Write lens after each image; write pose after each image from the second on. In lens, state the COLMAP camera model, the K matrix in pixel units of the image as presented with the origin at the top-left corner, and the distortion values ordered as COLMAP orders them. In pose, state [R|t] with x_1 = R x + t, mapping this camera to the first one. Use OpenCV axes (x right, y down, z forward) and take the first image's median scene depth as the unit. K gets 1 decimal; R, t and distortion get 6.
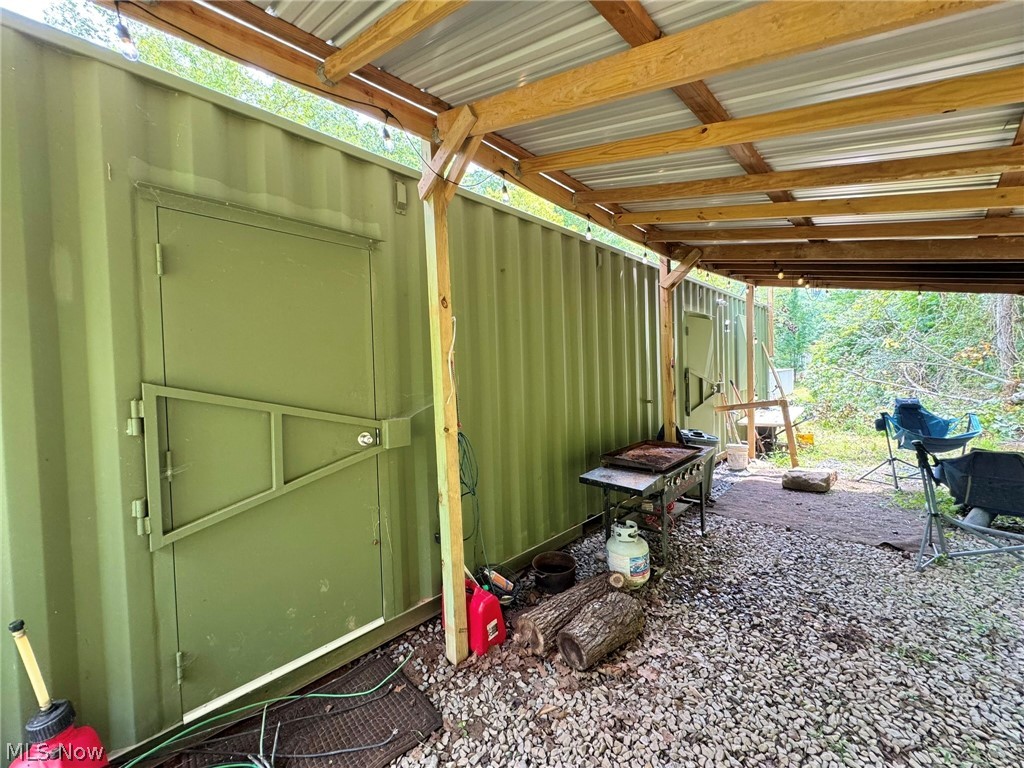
lens RADIAL K [[411.1, 0, 512.0], [0, 411.1, 384.0], [0, 0, 1]] dist [0.000352, 0.000529]
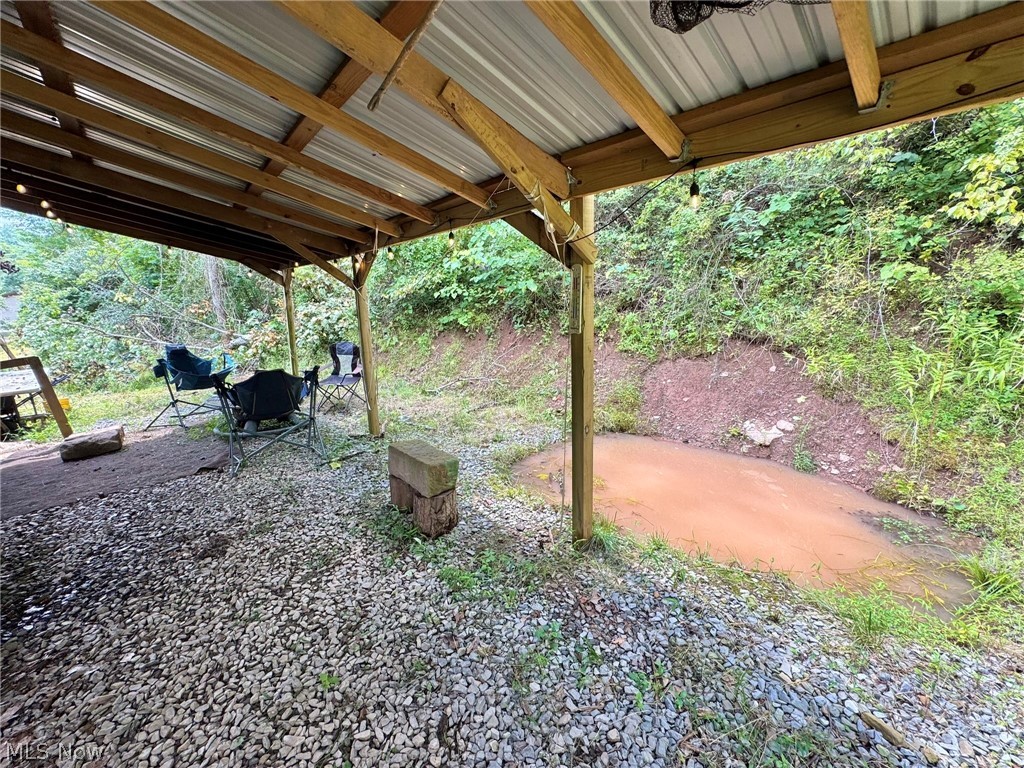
lens RADIAL K [[411.1, 0, 512.0], [0, 411.1, 384.0], [0, 0, 1]] dist [0.000352, 0.000529]
pose [[0.044271, -0.143465, 0.988665, -0.193021], [0.050443, 0.988694, 0.141211, 0.057147], [-0.997745, 0.043620, 0.051008, 0.111597]]
